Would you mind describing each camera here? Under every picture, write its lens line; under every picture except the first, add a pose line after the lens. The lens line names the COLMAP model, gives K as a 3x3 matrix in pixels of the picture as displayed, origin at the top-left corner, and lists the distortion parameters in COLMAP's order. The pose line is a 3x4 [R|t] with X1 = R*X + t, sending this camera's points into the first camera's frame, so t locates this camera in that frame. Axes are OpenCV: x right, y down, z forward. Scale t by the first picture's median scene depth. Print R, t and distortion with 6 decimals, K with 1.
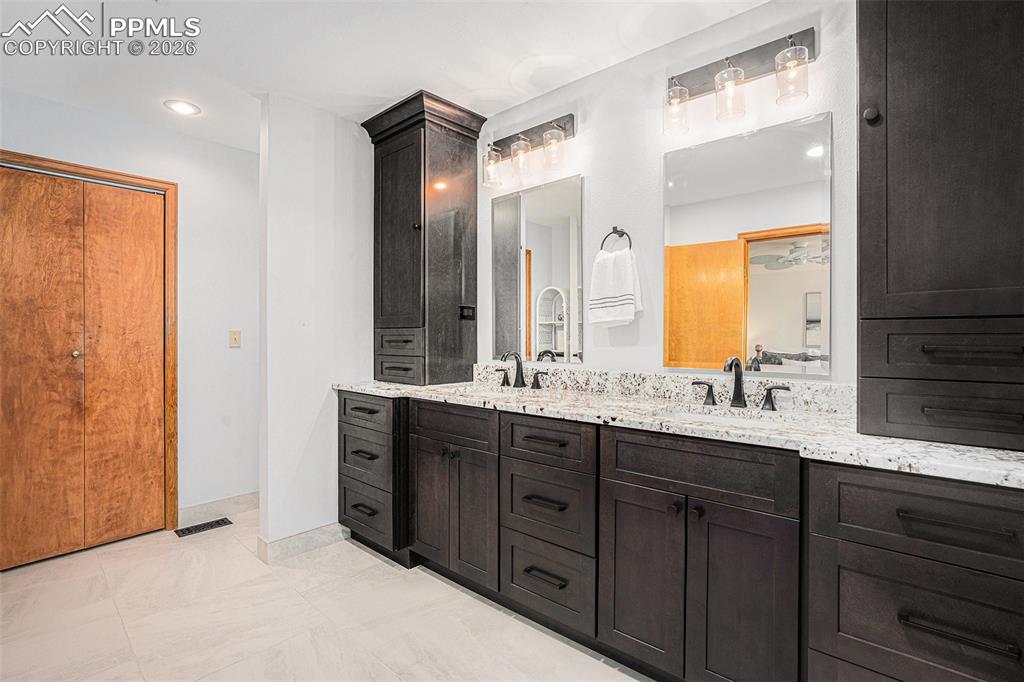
lens RADIAL K [[482.3, 0, 508.8], [0, 482.3, 337.6], [0, 0, 1]] dist [-0.005600, 0.001264]
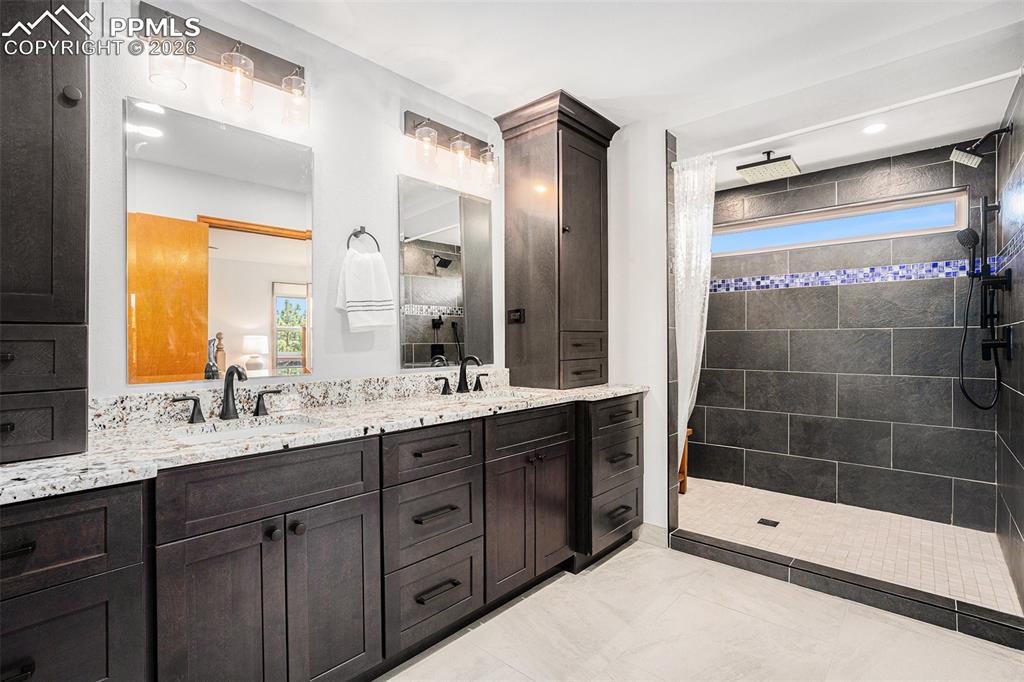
lens RADIAL K [[482.3, 0, 509.0], [0, 482.3, 341.8], [0, 0, 1]] dist [-0.005600, 0.001264]
pose [[0.027314, -0.001546, 0.999626, -0.770649], [0.012946, 0.999915, 0.001193, 0.001323], [-0.999543, 0.012908, 0.027332, 0.730819]]
